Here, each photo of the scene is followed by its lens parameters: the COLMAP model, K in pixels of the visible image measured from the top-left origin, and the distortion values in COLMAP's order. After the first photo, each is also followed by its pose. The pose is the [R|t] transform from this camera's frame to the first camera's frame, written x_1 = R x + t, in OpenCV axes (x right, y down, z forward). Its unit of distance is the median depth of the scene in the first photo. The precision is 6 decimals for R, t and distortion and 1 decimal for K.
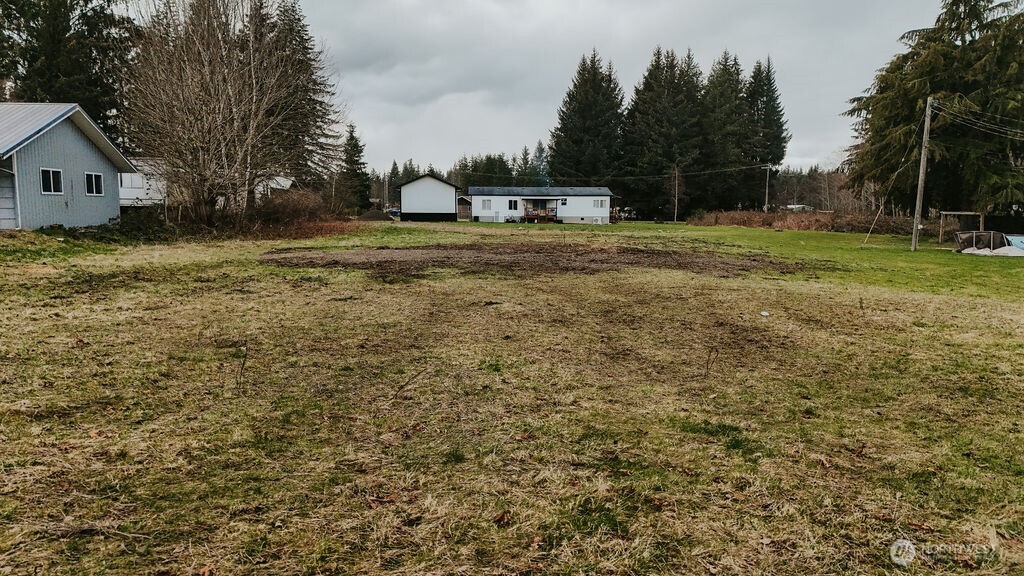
lens RADIAL K [[749.9, 0, 520.1], [0, 749.9, 290.2], [0, 0, 1]] dist [0.077223, -0.064734]
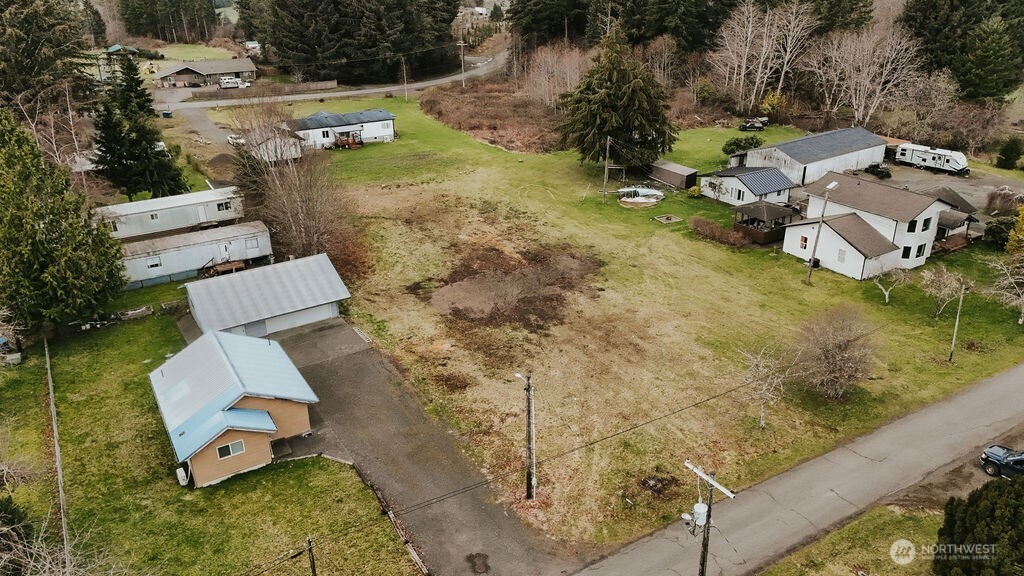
lens RADIAL K [[749.9, 0, 512.0], [0, 749.9, 294.3], [0, 0, 1]] dist [0.077223, -0.064734]
pose [[0.888490, -0.205900, 0.410111, -0.262060], [0.067258, 0.942467, 0.327462, -0.210881], [-0.453940, -0.263364, 0.851221, -0.315371]]
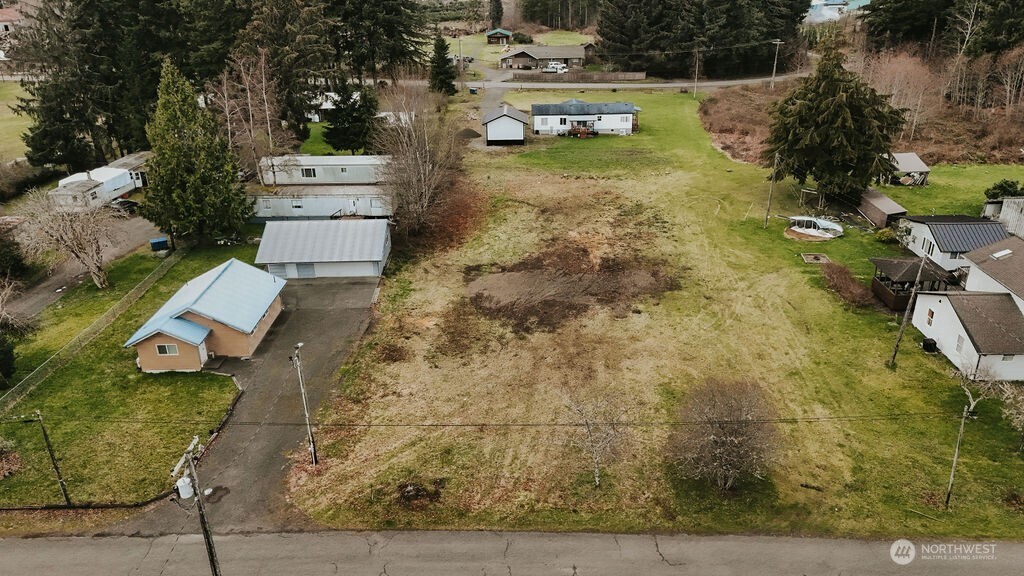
lens RADIAL K [[749.9, 0, 513.9], [0, 749.9, 294.8], [0, 0, 1]] dist [0.077223, -0.064734]
pose [[0.996486, 0.015610, -0.082292, 0.016072], [0.011279, 0.948522, 0.316511, -0.201537], [0.082996, -0.316327, 0.945013, -0.367624]]
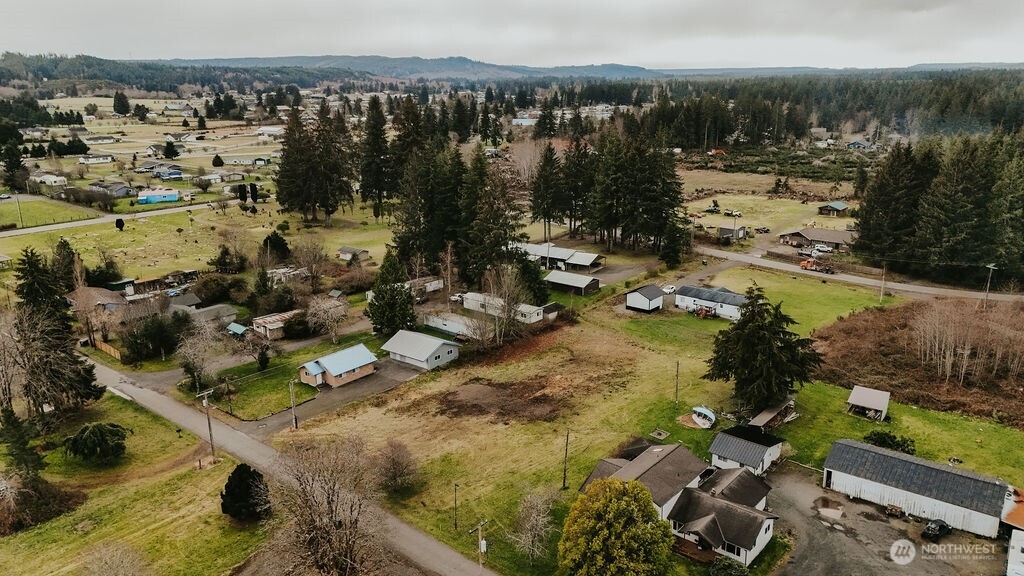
lens RADIAL K [[749.9, 0, 517.1], [0, 749.9, 286.8], [0, 0, 1]] dist [0.077223, -0.064734]
pose [[0.717990, 0.180809, -0.672159, 0.739823], [-0.060954, 0.978295, 0.198049, -0.395638], [0.693379, -0.101226, 0.713427, -0.524832]]
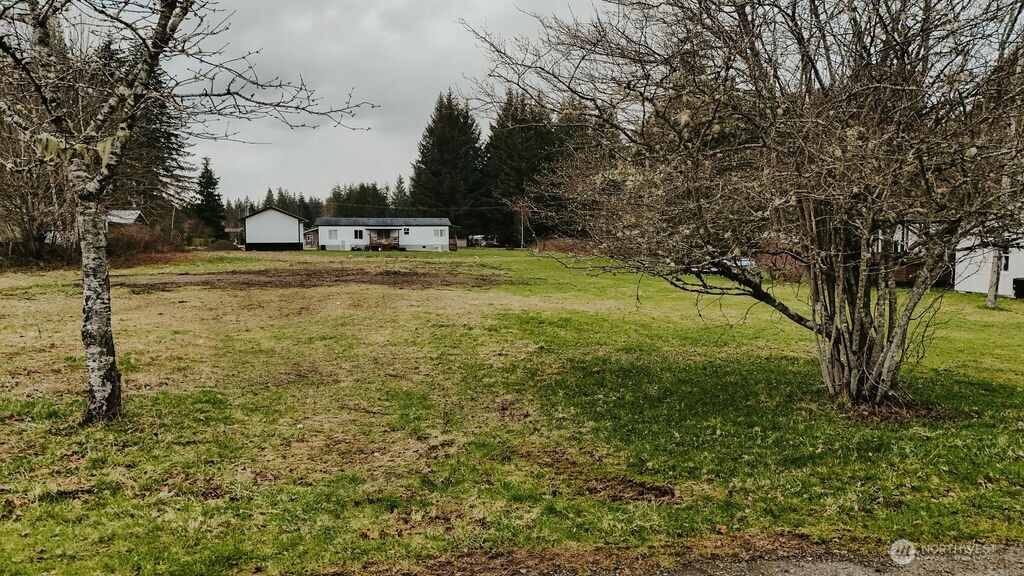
lens RADIAL K [[749.9, 0, 525.2], [0, 749.9, 298.6], [0, 0, 1]] dist [0.077223, -0.064734]
pose [[0.988701, -0.022915, 0.148140, 0.052097], [0.026315, 0.999432, -0.021032, 0.007102], [-0.147574, 0.024693, 0.988743, -0.092377]]
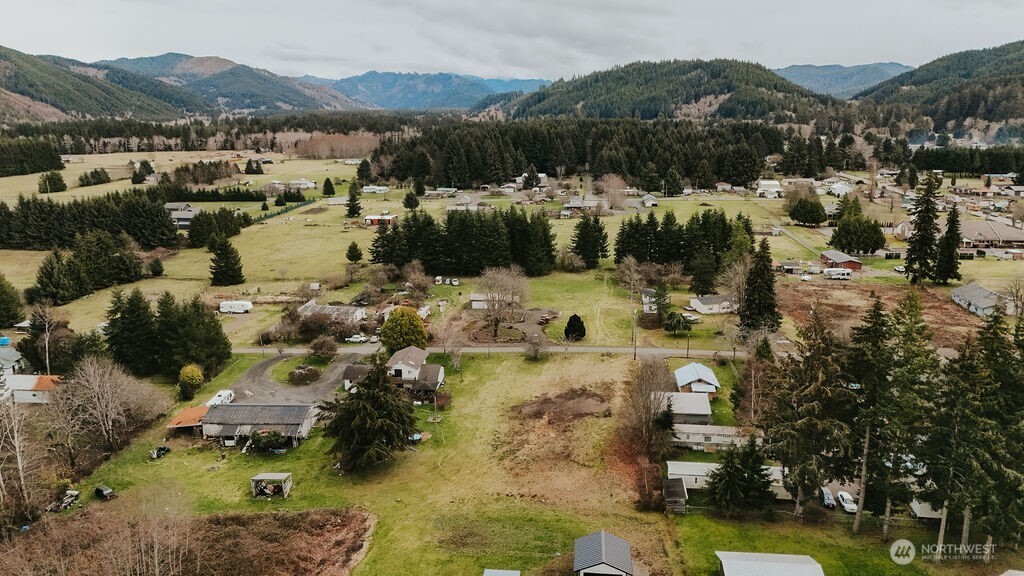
lens RADIAL K [[749.9, 0, 514.1], [0, 749.9, 287.2], [0, 0, 1]] dist [0.077223, -0.064734]
pose [[-0.986587, -0.040371, 0.158163, -0.113015], [0.015866, 0.940629, 0.339065, -0.685683], [-0.162461, 0.337027, -0.927372, 1.451820]]
